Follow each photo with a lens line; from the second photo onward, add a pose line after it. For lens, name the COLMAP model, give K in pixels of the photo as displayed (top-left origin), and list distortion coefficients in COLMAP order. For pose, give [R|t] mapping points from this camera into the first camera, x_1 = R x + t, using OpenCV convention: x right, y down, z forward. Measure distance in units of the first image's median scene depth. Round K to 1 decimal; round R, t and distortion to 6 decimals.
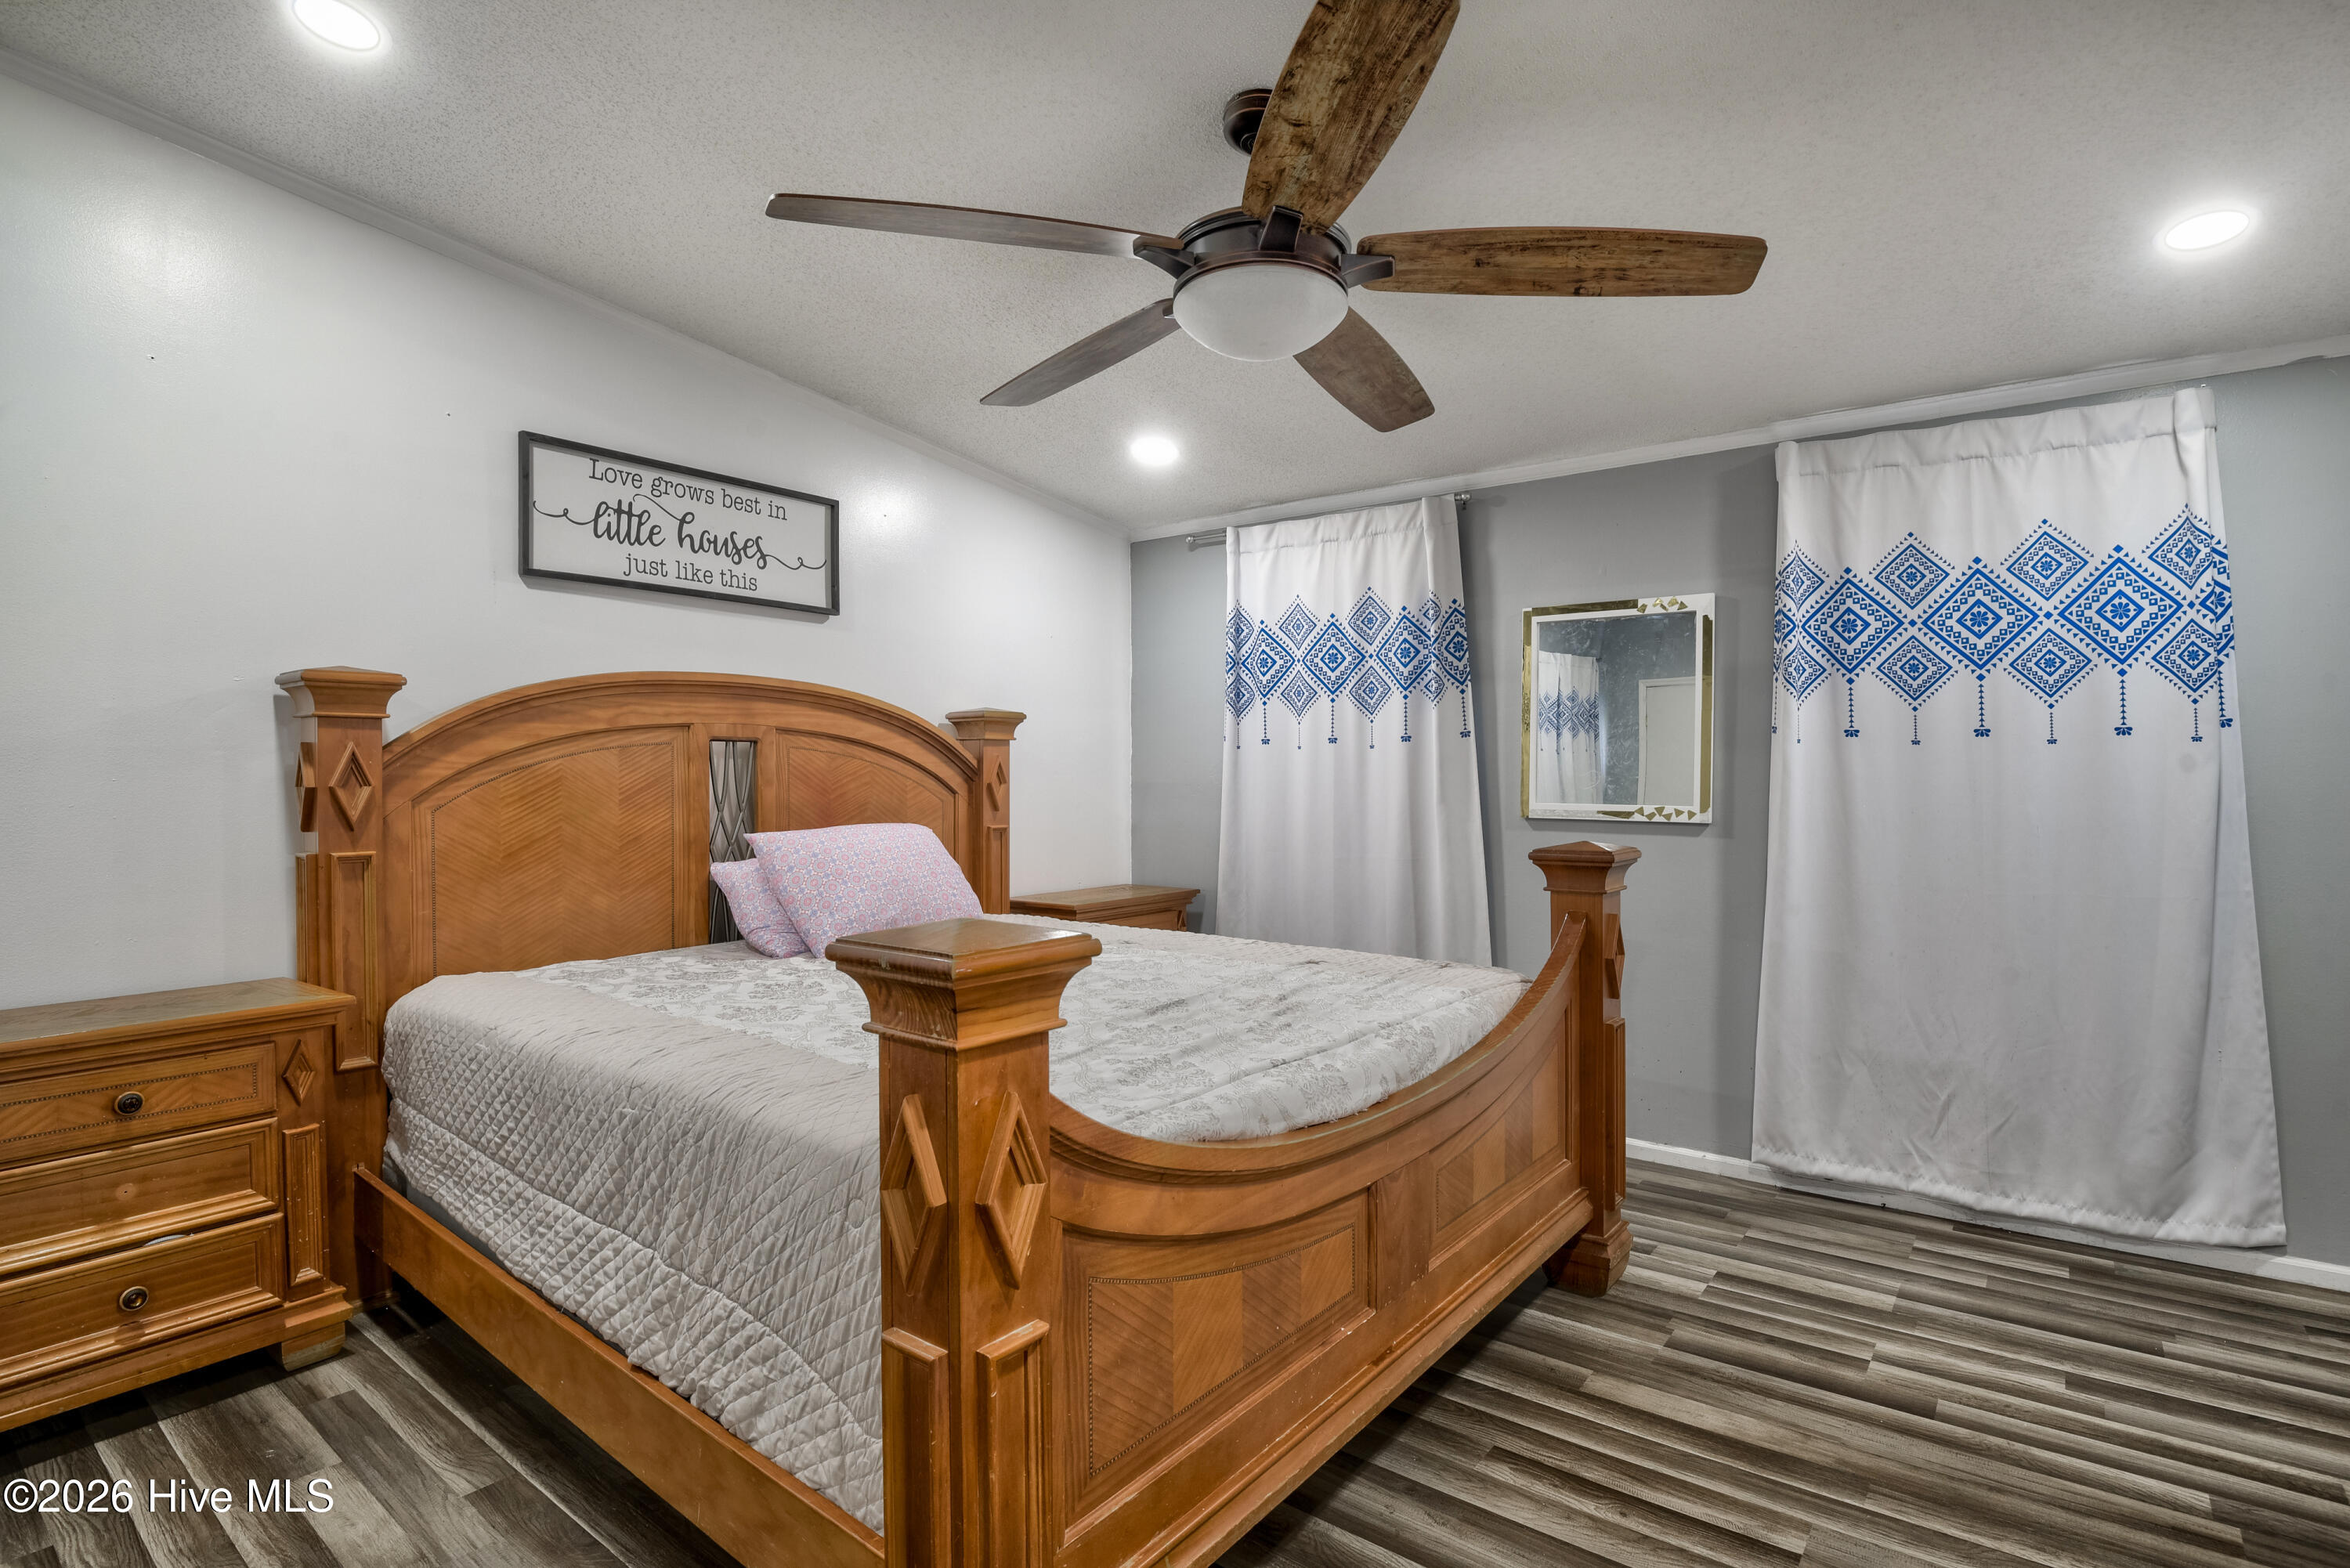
lens RADIAL K [[1149.9, 0, 1184.2], [0, 1149.9, 786.6], [0, 0, 1]] dist [-0.019721, -0.005100]
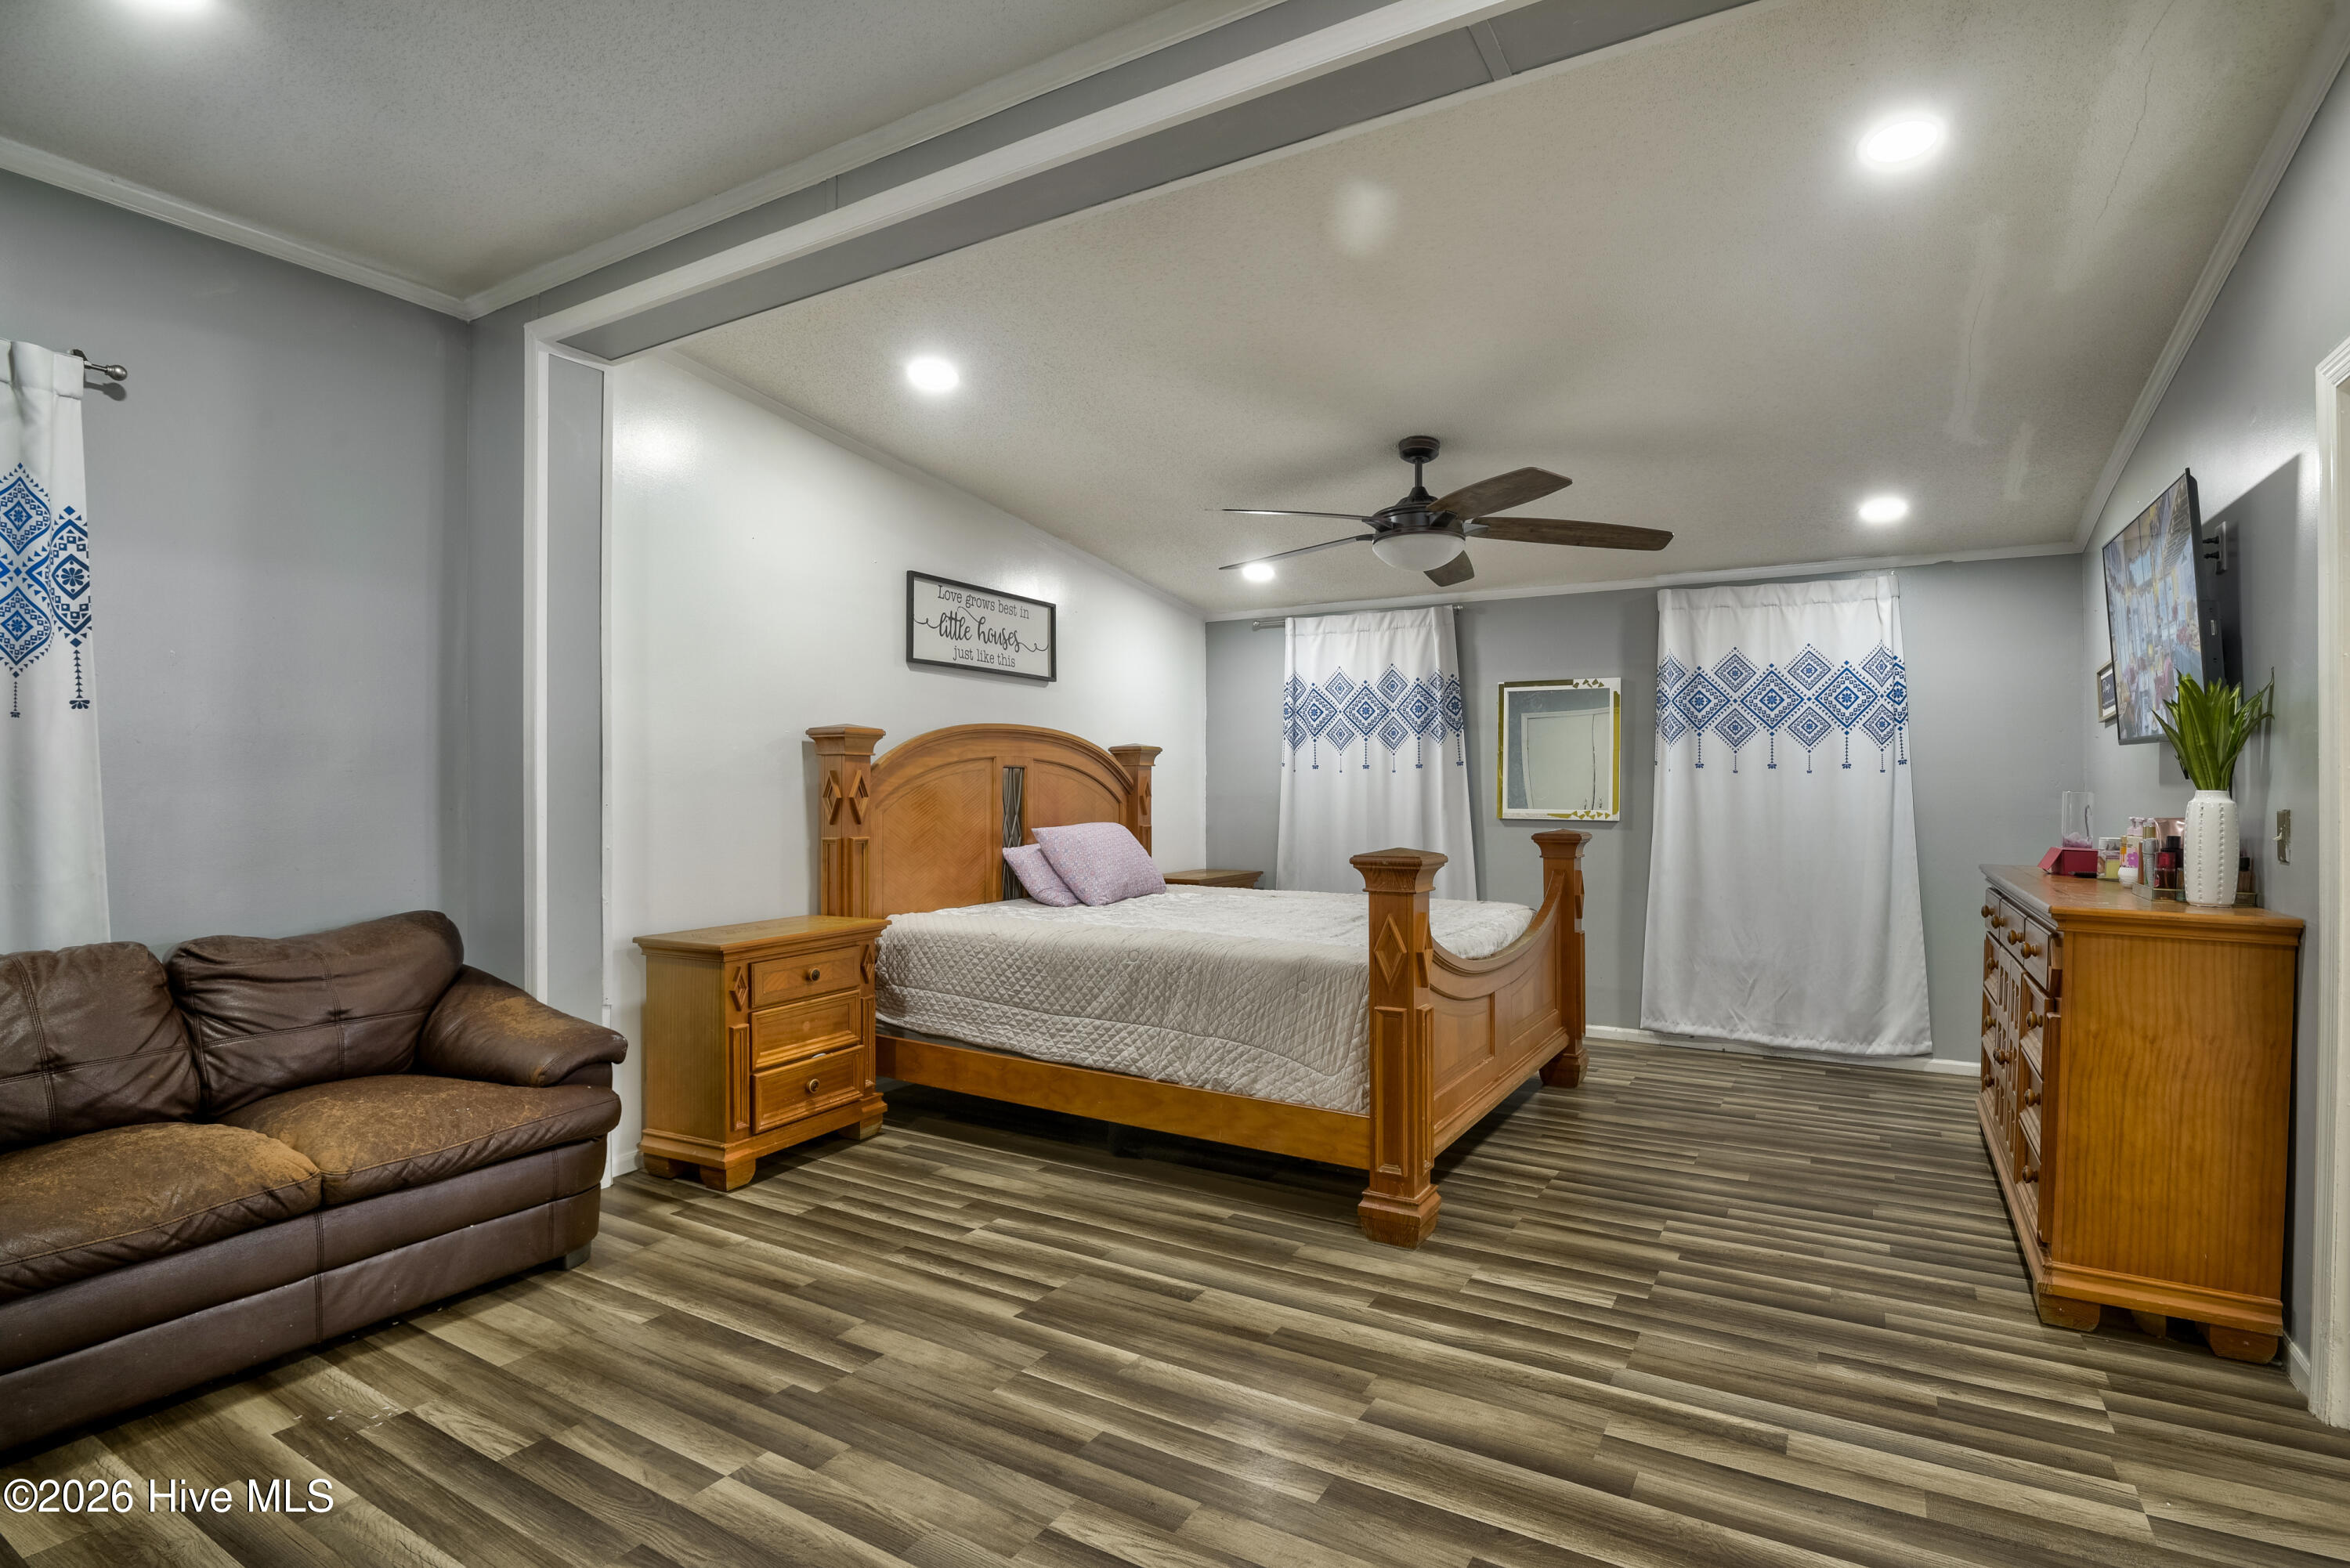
lens RADIAL K [[1140.1, 0, 1179.3], [0, 1140.1, 816.3], [0, 0, 1]] dist [-0.023679, -0.000333]
pose [[0.992108, -0.003496, 0.125334, -0.374739], [0.001757, 0.999901, 0.013979, 0.003633], [-0.125371, -0.013648, 0.992016, -0.543957]]
